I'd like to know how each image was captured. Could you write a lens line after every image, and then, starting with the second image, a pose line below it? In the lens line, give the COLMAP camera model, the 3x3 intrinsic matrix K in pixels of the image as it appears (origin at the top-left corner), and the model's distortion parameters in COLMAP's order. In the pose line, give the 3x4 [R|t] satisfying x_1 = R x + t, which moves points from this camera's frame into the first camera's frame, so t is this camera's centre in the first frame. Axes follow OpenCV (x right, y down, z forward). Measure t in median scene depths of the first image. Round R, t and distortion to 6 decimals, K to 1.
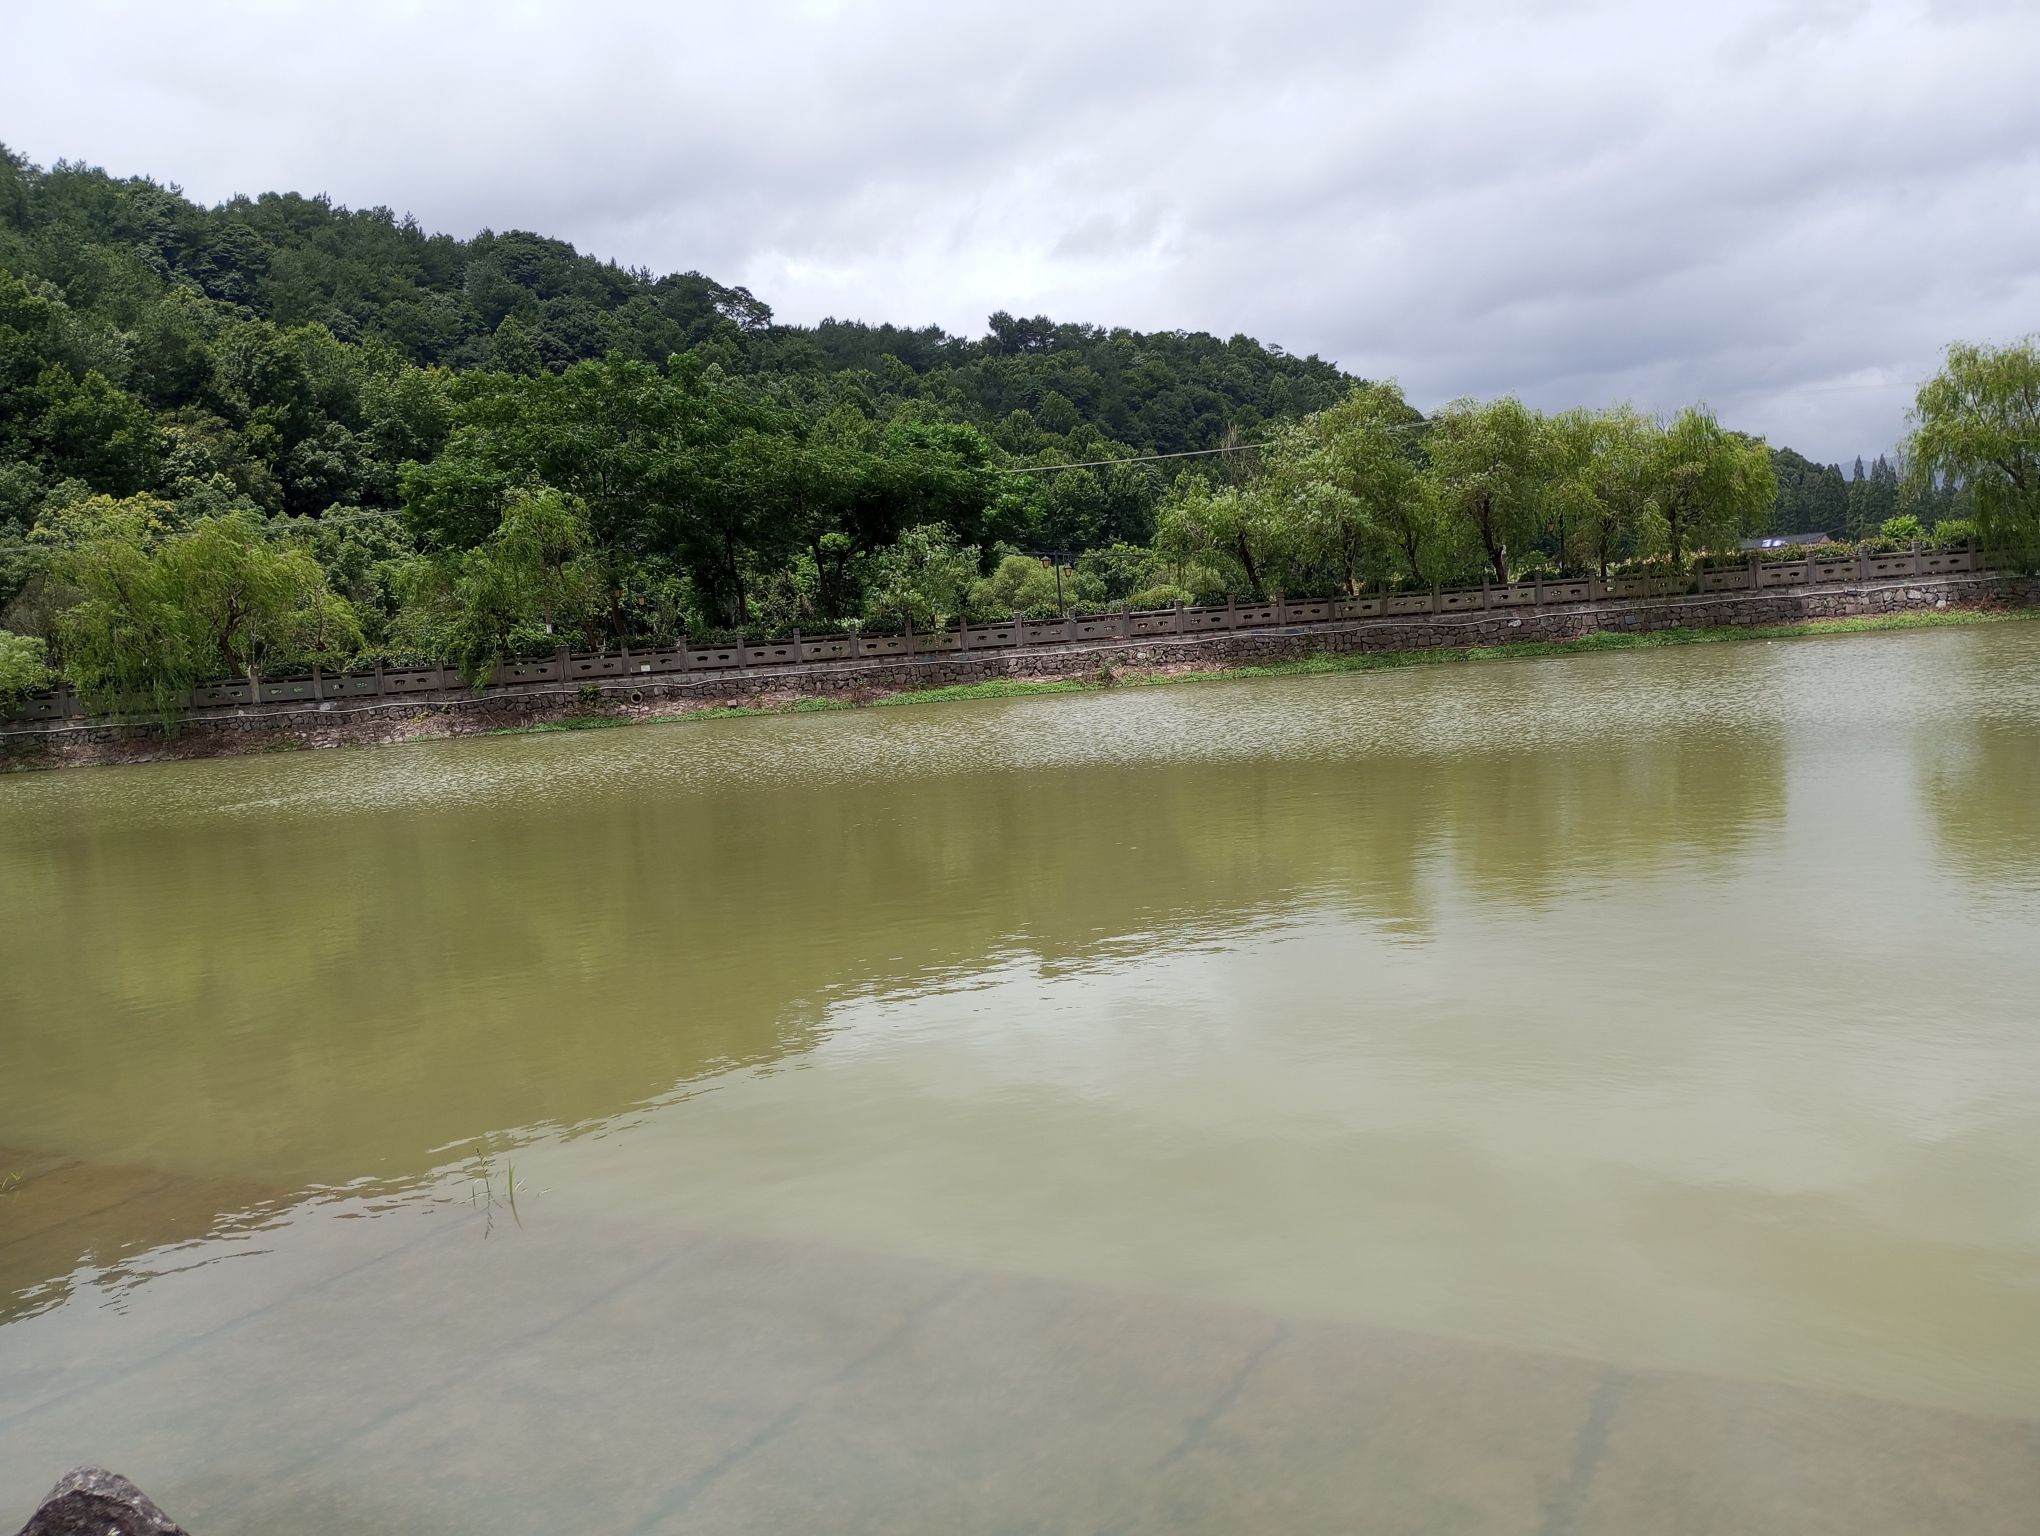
lens RADIAL K [[1650.2, 0, 1020.0], [0, 1650.2, 768.0], [0, 0, 1]] dist [0.075698, -0.106721]
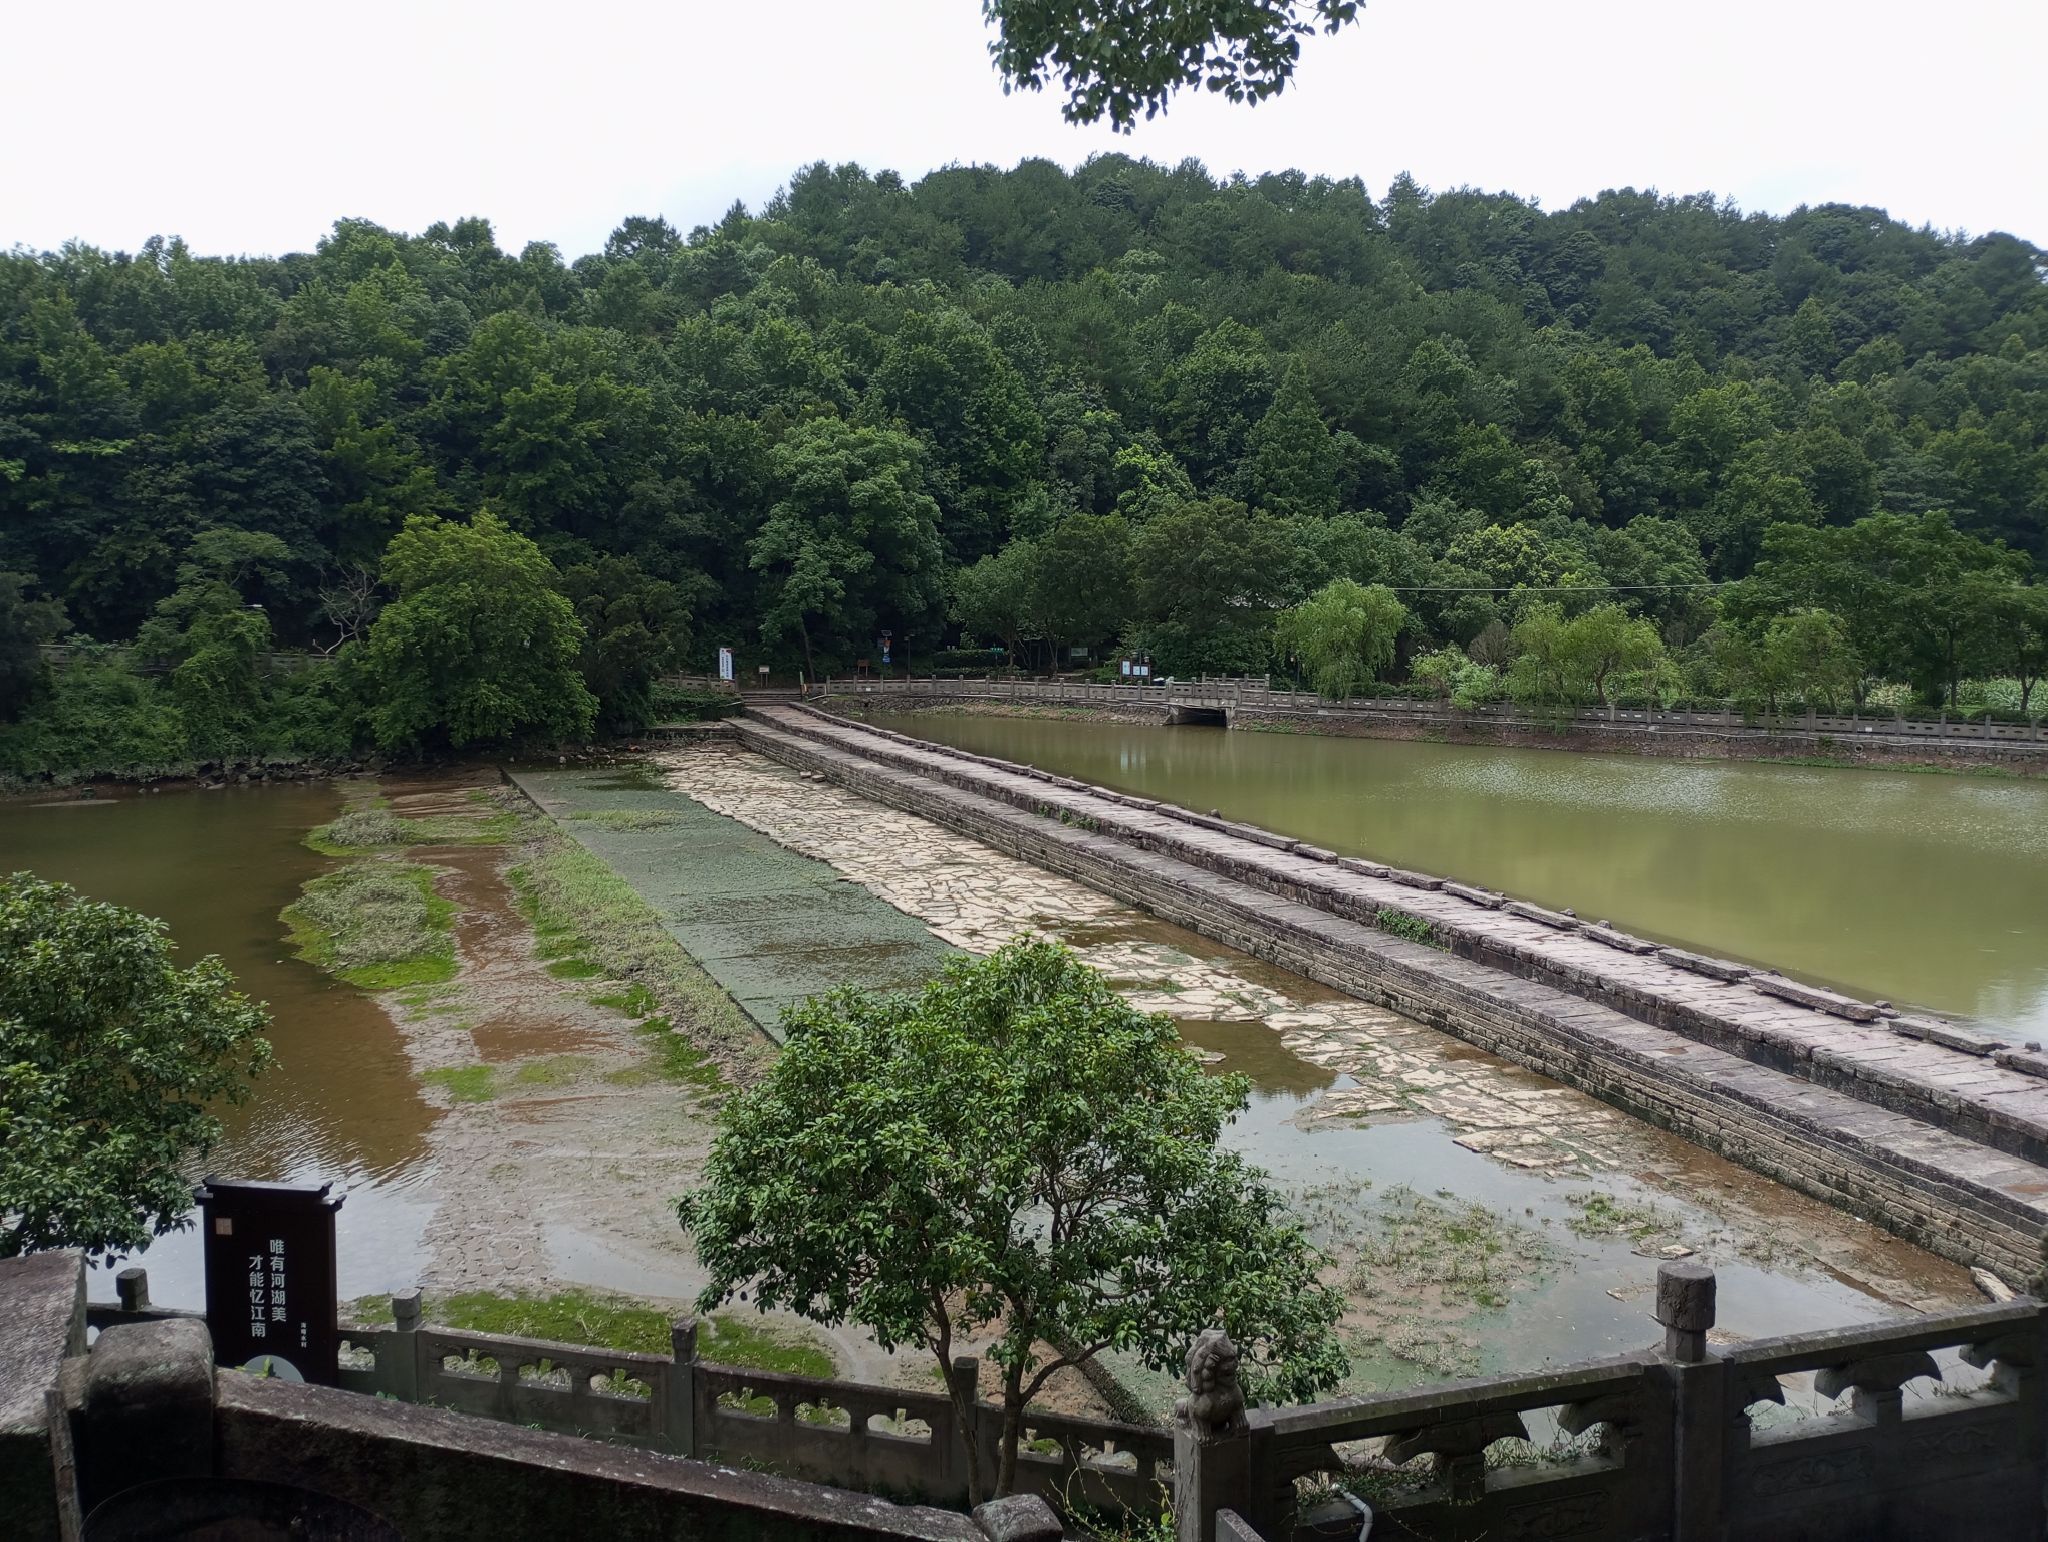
lens RADIAL K [[1656.6, 0, 1024.0], [0, 1656.6, 771.0], [0, 0, 1]] dist [0.075698, -0.106721]
pose [[0.760460, 0.152558, -0.631211, 0.065759], [-0.112868, 0.988270, 0.102876, -0.039574], [0.639501, -0.006990, 0.768758, -0.276116]]
